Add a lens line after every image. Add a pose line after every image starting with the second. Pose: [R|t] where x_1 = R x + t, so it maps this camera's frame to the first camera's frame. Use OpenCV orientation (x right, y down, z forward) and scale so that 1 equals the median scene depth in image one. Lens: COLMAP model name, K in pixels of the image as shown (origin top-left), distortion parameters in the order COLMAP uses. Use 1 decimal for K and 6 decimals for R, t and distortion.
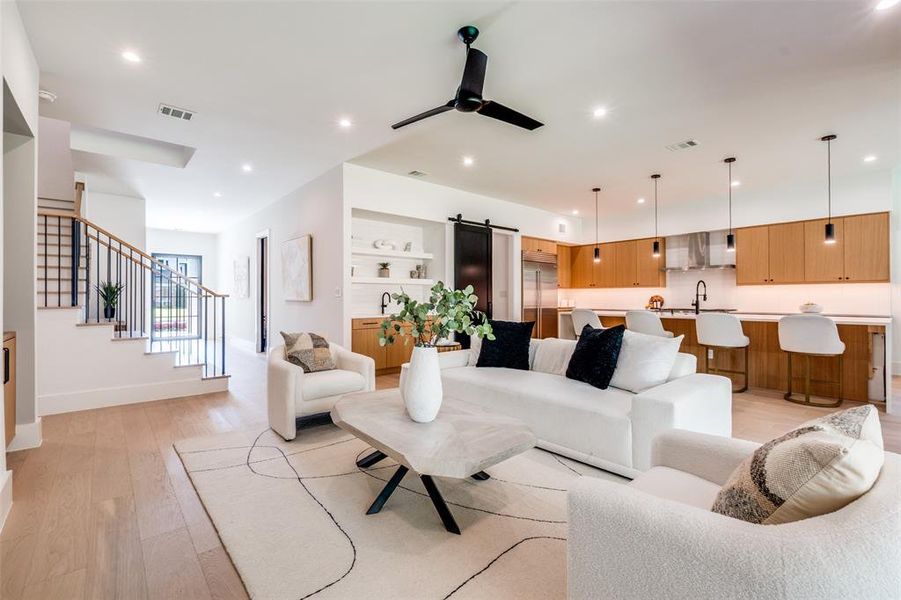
lens RADIAL K [[390.1, 0, 446.3], [0, 390.1, 297.8], [0, 0, 1]] dist [-0.020072, -0.000099]
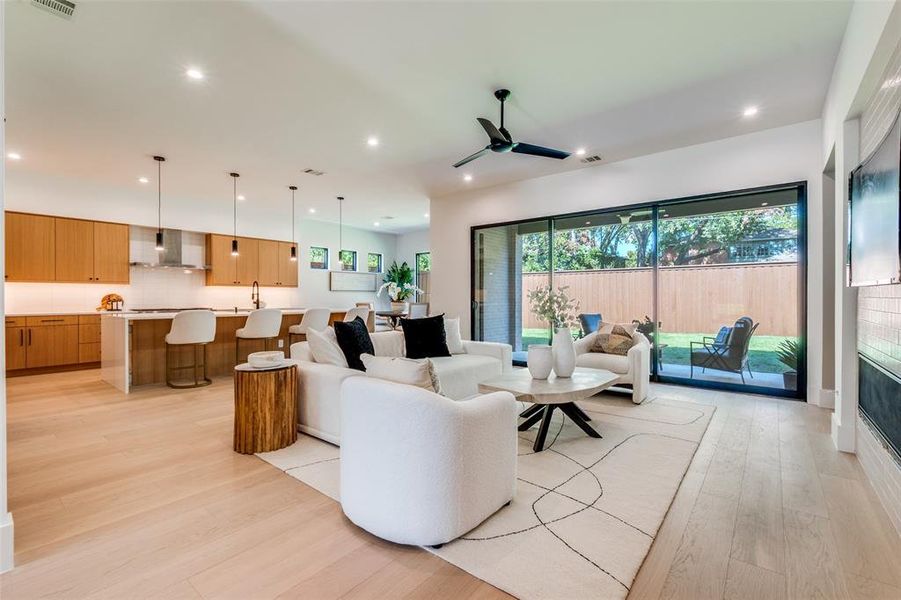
lens RADIAL K [[390.1, 0, 453.2], [0, 390.1, 301.6], [0, 0, 1]] dist [-0.020072, -0.000099]
pose [[-0.174123, -0.011197, 0.984660, -0.432945], [-0.001622, 0.999937, 0.011084, 0.000006], [-0.984723, 0.000333, -0.174130, 0.495981]]
